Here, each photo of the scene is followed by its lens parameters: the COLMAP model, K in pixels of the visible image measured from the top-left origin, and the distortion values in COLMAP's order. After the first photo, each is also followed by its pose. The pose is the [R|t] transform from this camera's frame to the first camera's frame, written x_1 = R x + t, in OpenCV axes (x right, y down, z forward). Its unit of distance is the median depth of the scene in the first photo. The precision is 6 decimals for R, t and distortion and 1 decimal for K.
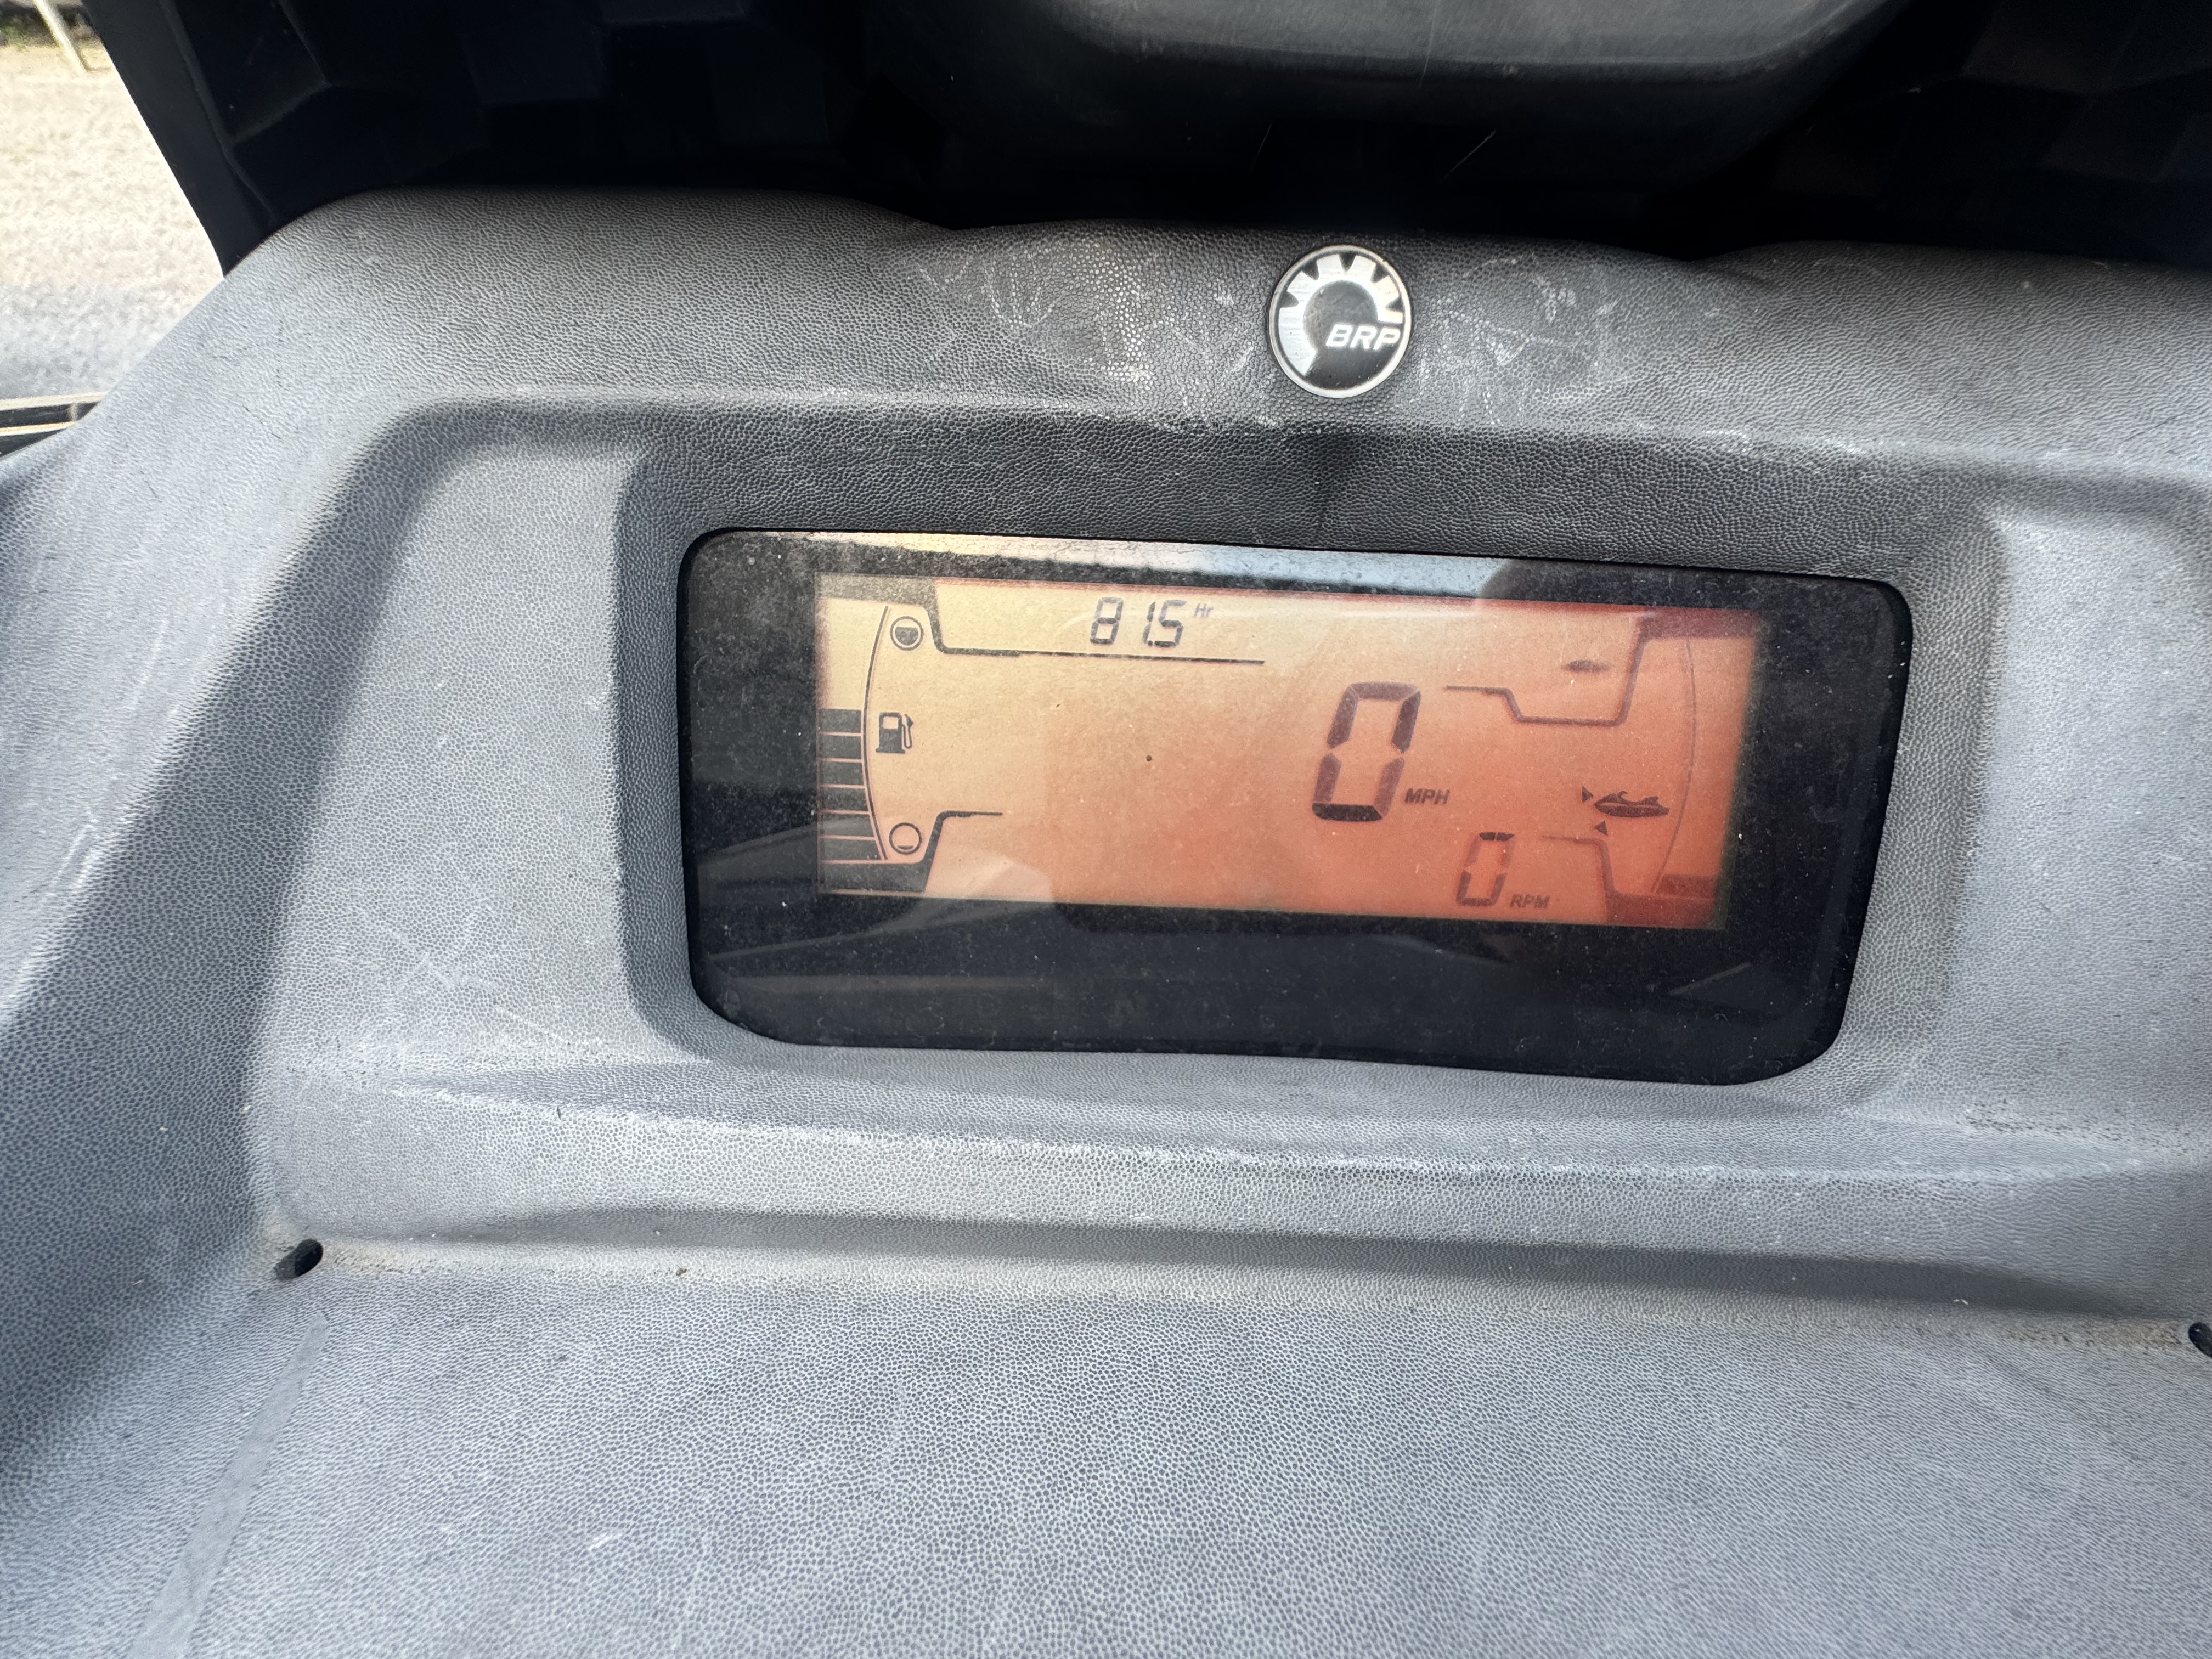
lens RADIAL K [[925.4, 0, 1104.0], [0, 925.4, 842.3], [0, 0, 1]] dist [-0.010869, -0.000698]
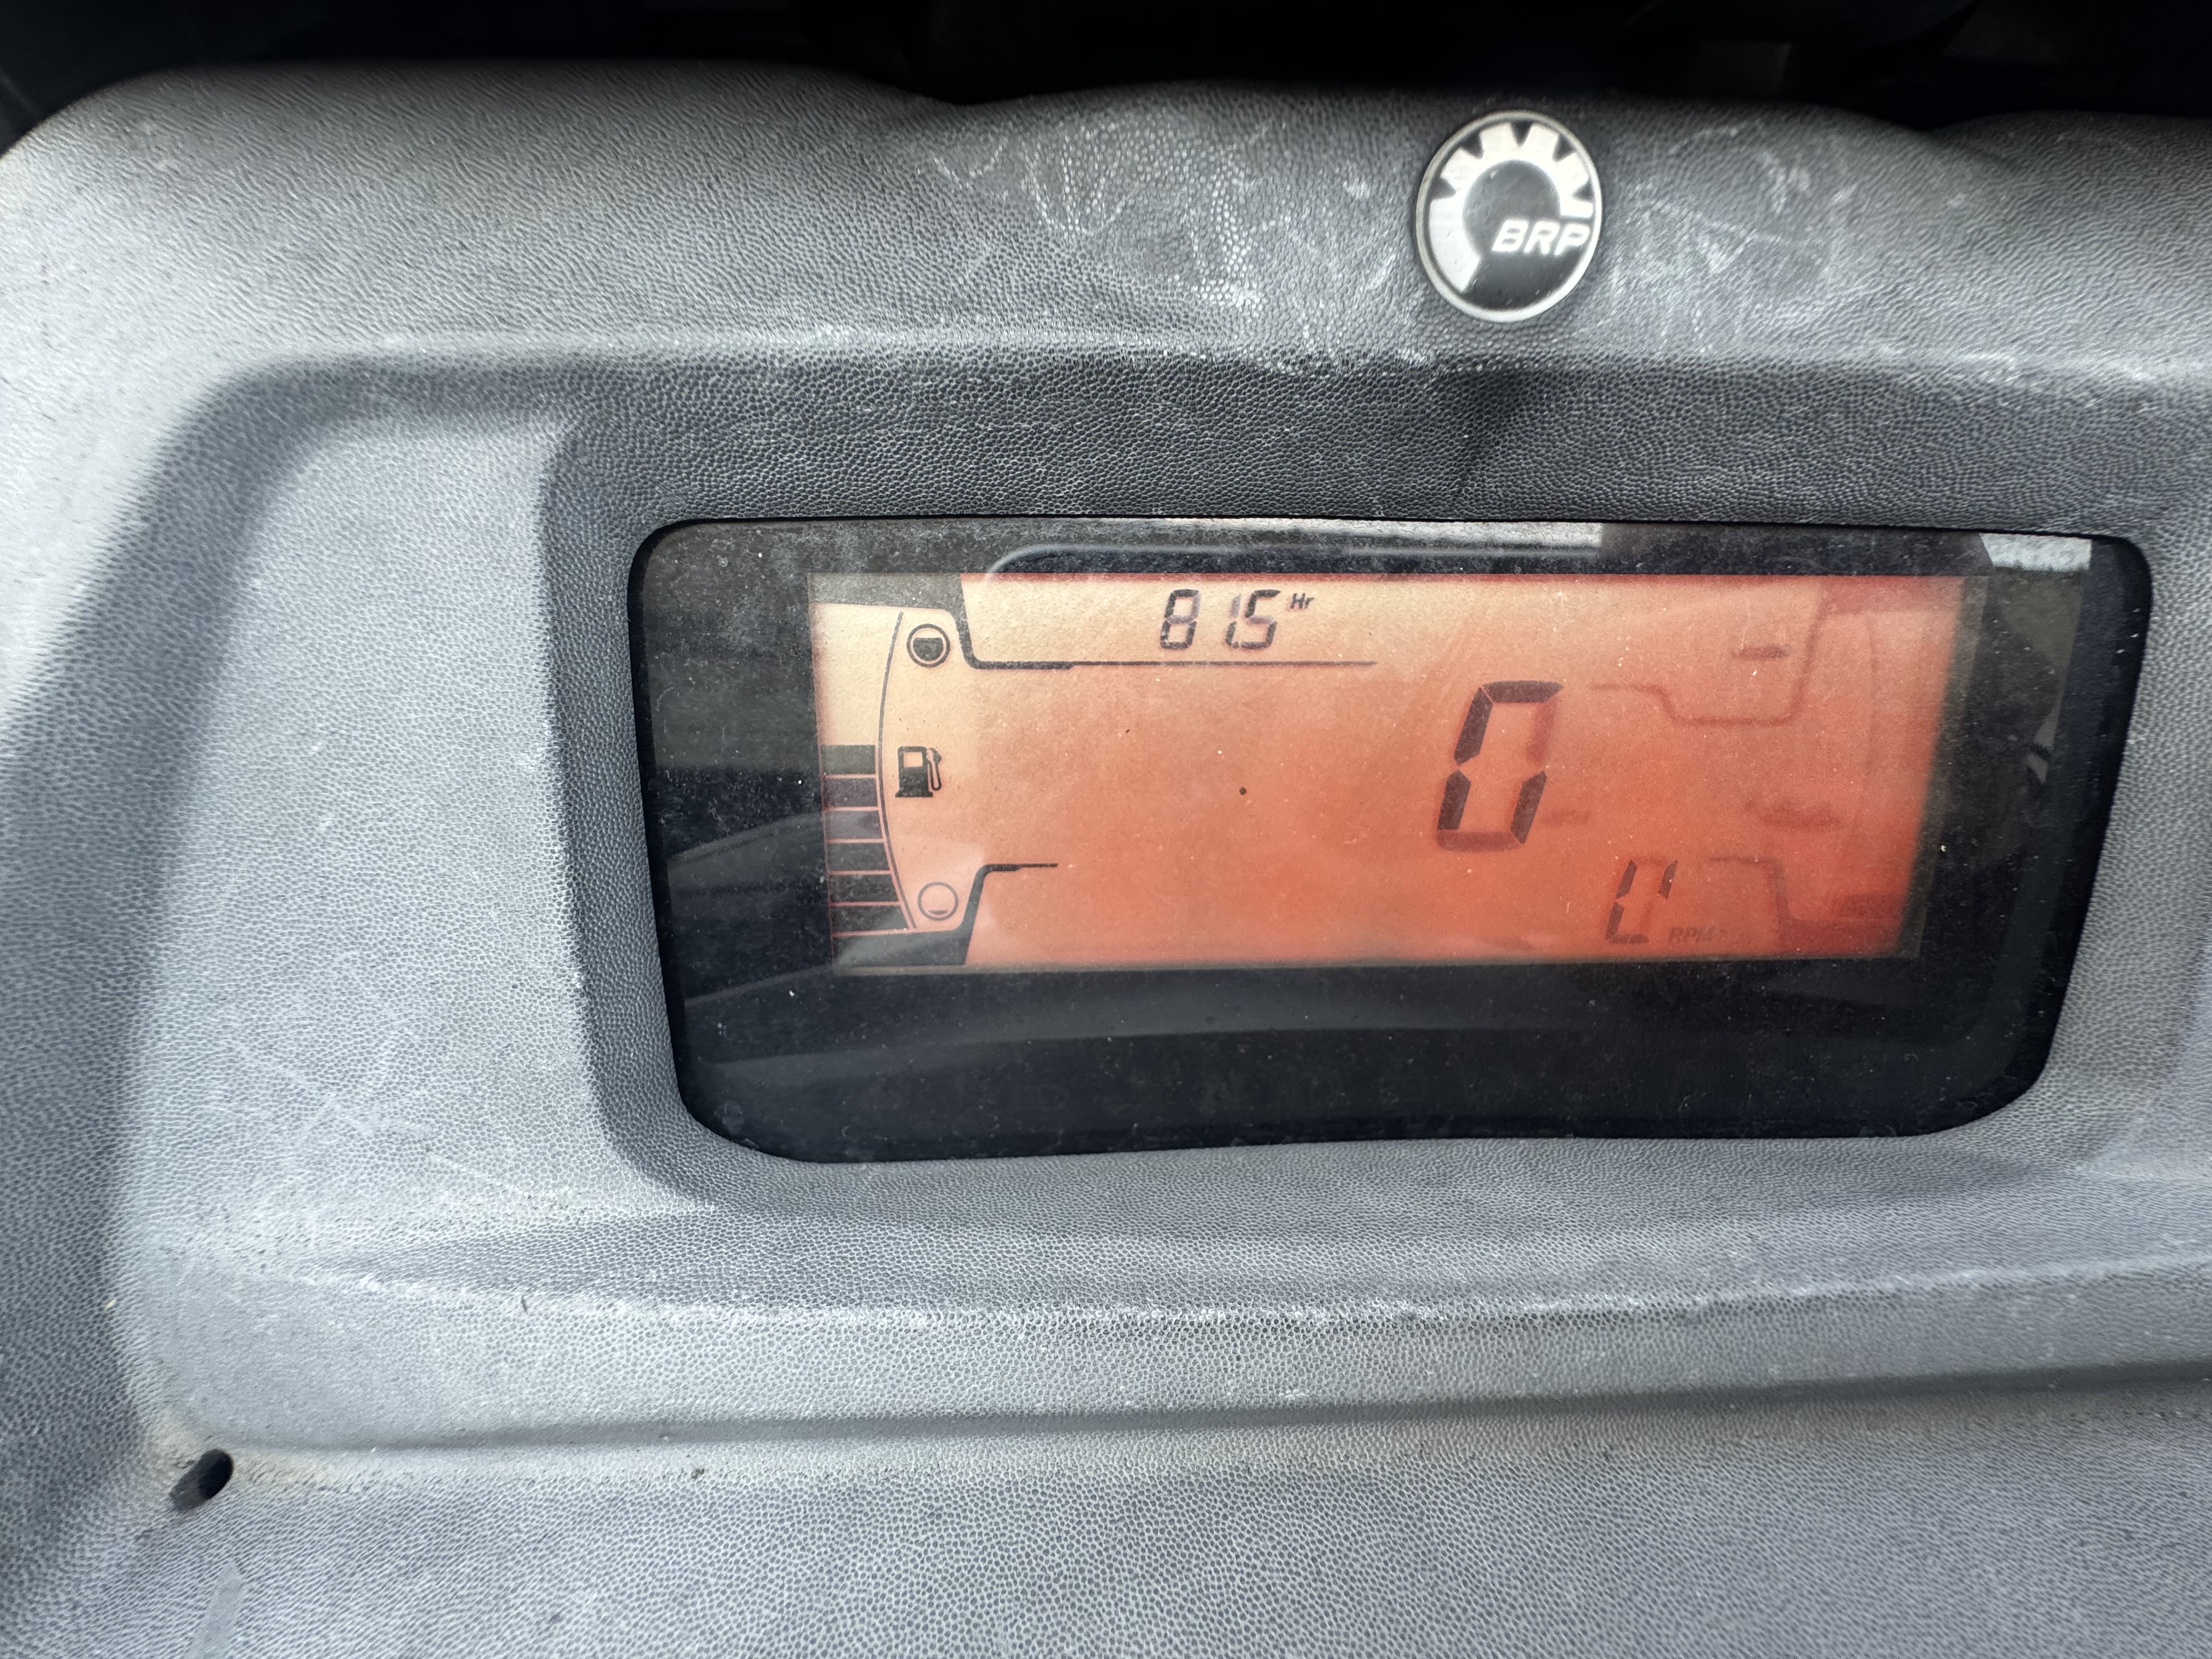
lens RADIAL K [[925.4, 0, 1104.0], [0, 925.4, 842.3], [0, 0, 1]] dist [-0.010869, -0.000698]
pose [[0.997672, -0.051685, 0.044486, -0.119753], [0.049586, 0.997661, 0.047051, -0.098700], [-0.046814, -0.044735, 0.997901, 0.222767]]
